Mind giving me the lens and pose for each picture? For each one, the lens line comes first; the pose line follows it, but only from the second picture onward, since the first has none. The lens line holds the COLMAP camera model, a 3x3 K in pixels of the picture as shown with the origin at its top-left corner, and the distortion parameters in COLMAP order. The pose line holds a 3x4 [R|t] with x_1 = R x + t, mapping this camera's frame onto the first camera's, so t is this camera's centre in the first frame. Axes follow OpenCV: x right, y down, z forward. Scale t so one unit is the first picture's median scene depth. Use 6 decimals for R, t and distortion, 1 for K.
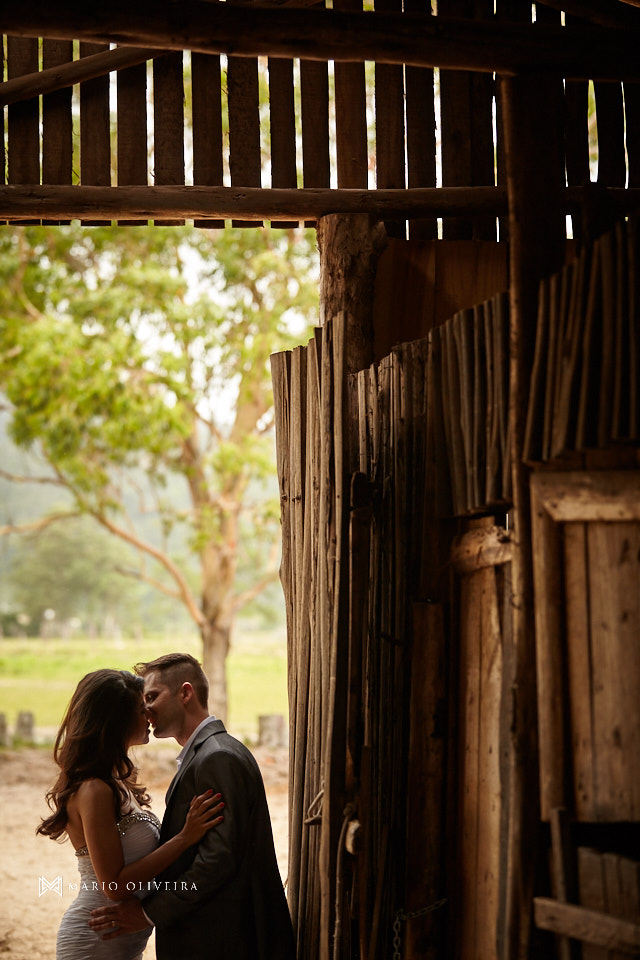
lens RADIAL K [[2814.9, 0, 320.0], [0, 2814.9, 480.0], [0, 0, 1]] dist [-0.115487, 1.370414]
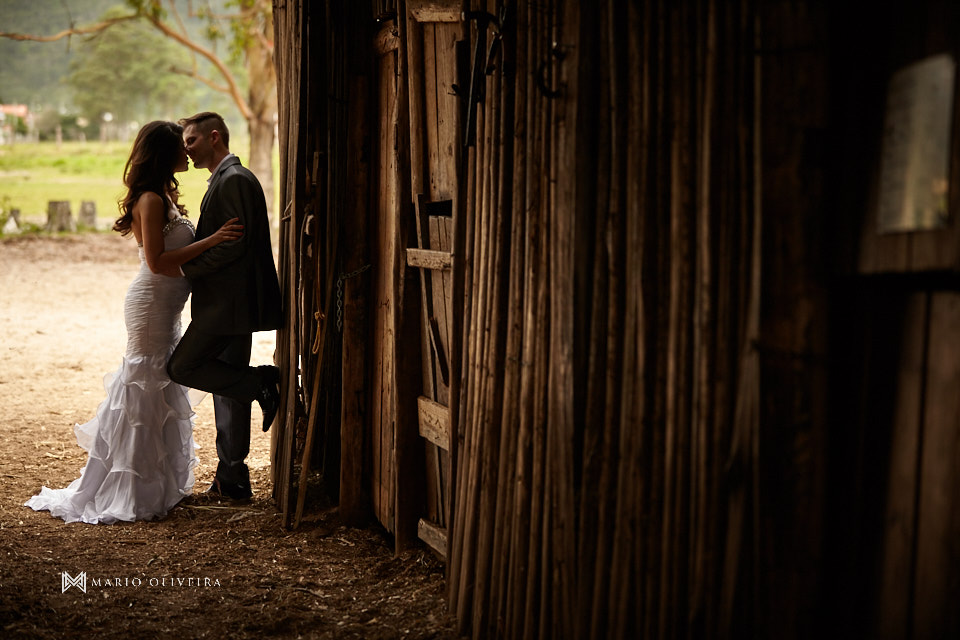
lens RADIAL K [[2814.9, 0, 480.0], [0, 2814.9, 320.0], [0, 0, 1]] dist [-0.115487, 1.370414]
pose [[0.999371, -0.001900, 0.035409, 0.050517], [-0.002329, 0.992888, 0.119026, -0.007177], [-0.035383, -0.119034, 0.992260, -0.560414]]
